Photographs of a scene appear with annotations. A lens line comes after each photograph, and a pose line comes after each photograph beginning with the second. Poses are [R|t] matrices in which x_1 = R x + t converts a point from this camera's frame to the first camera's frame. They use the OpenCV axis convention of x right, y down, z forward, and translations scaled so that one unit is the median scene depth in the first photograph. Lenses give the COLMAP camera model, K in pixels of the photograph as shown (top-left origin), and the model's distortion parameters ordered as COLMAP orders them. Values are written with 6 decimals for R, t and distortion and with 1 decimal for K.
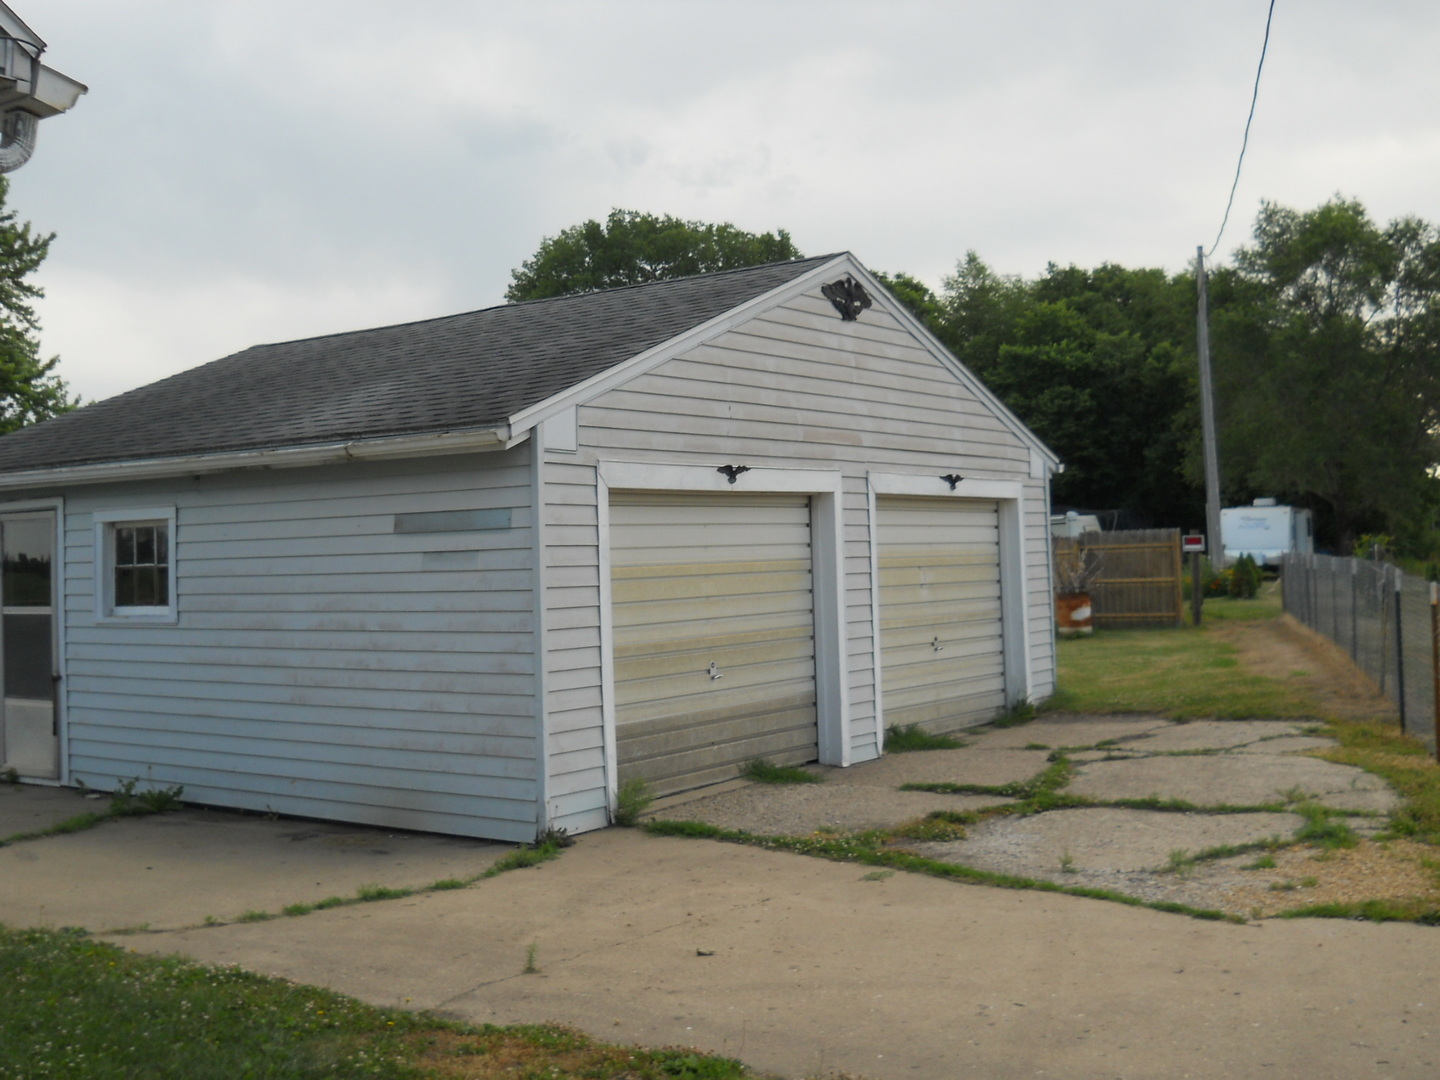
lens RADIAL K [[1556.8, 0, 721.6], [0, 1556.8, 543.2], [0, 0, 1]] dist [-0.000216, 0.000000]
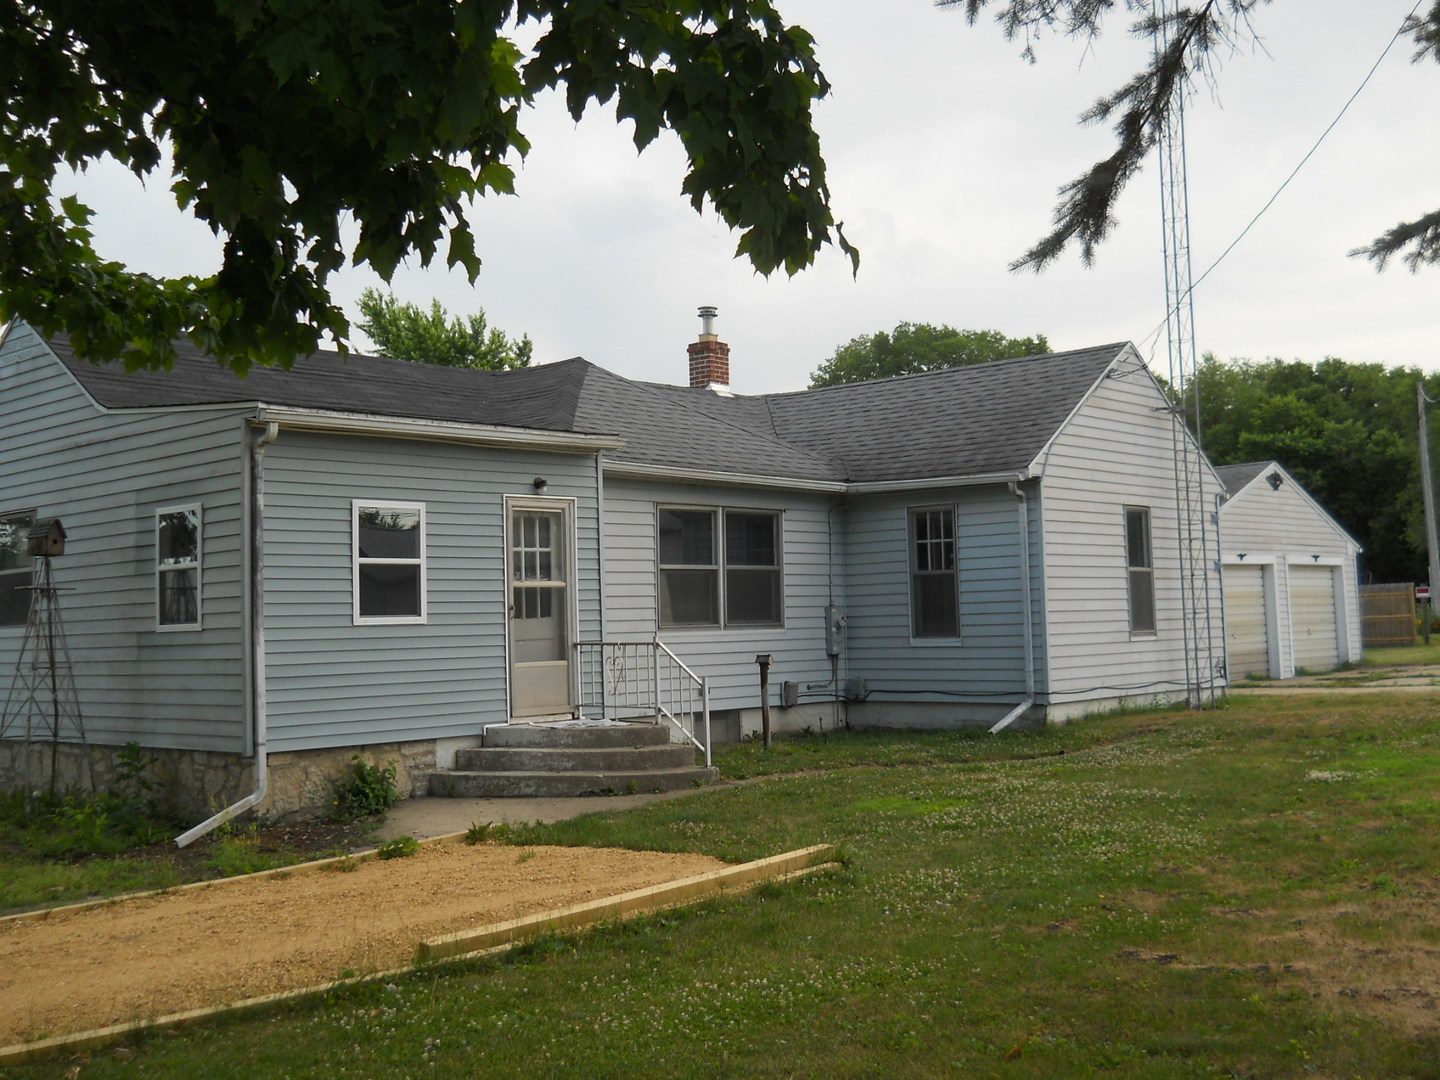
lens RADIAL K [[1556.8, 0, 717.0], [0, 1556.8, 532.8], [0, 0, 1]] dist [-0.000216, 0.000000]
pose [[0.992500, -0.008219, -0.121964, -0.087152], [0.002339, 0.998831, -0.048274, 0.005977], [0.122218, 0.047627, 0.991360, -0.265317]]
